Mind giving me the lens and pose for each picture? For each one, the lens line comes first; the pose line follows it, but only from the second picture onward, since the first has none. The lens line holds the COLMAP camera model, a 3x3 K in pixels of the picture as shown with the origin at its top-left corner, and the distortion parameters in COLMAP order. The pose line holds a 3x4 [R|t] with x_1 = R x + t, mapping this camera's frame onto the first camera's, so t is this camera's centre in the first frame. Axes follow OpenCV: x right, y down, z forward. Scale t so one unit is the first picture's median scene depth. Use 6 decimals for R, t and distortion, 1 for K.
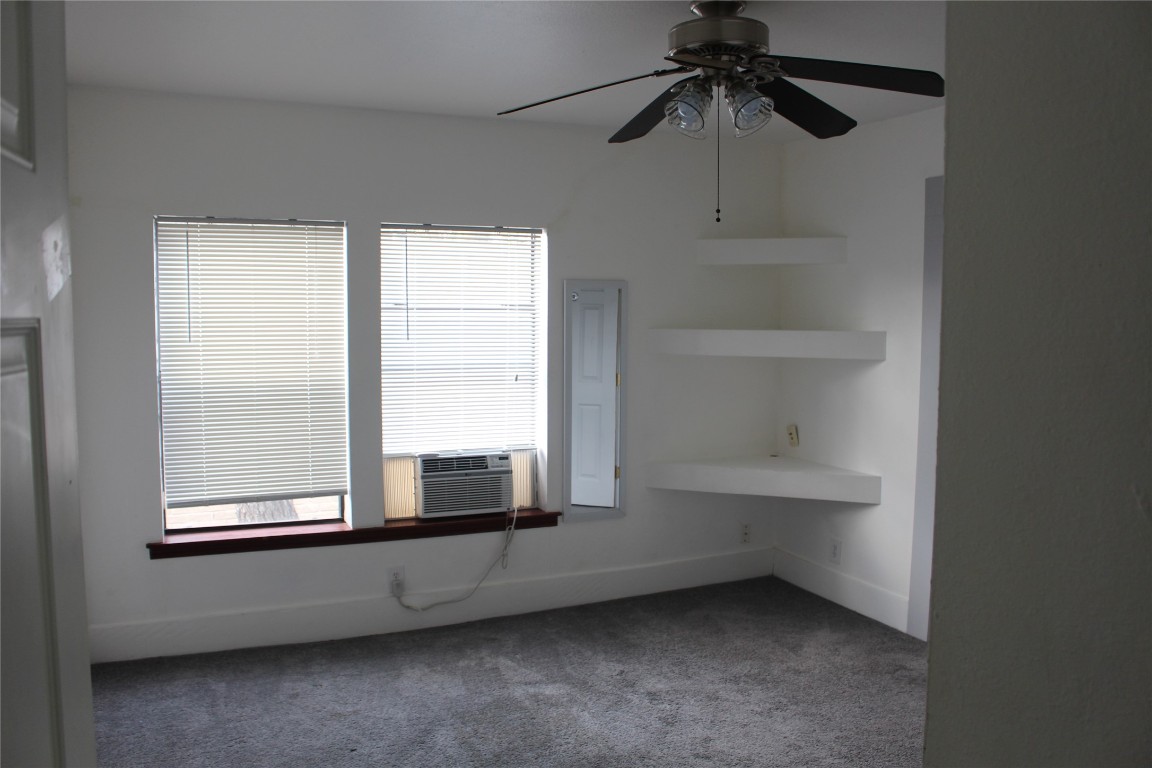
lens RADIAL K [[949.7, 0, 576.9], [0, 949.7, 377.9], [0, 0, 1]] dist [-0.142154, 0.095642]
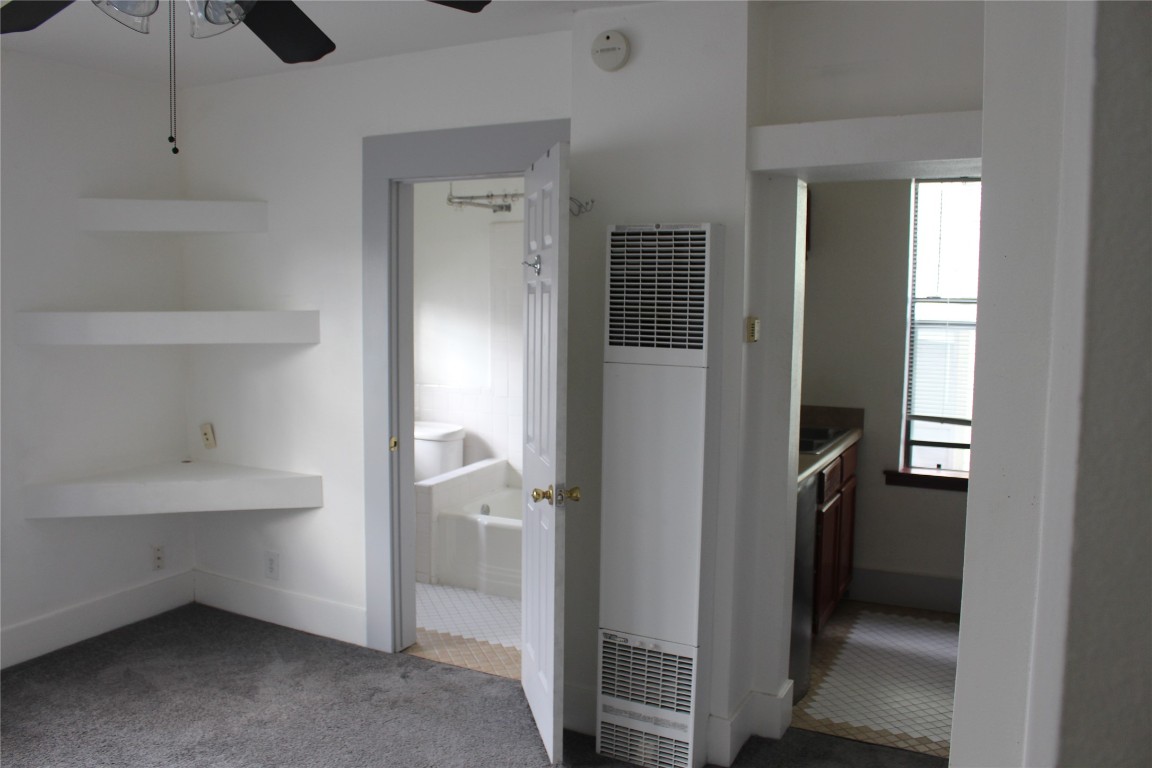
lens RADIAL K [[949.7, 0, 581.8], [0, 949.7, 394.8], [0, 0, 1]] dist [-0.142154, 0.095642]
pose [[0.783388, -0.058140, 0.618808, -0.027647], [0.035403, 0.998173, 0.048964, -0.005516], [-0.620524, -0.016450, 0.784015, 0.166543]]
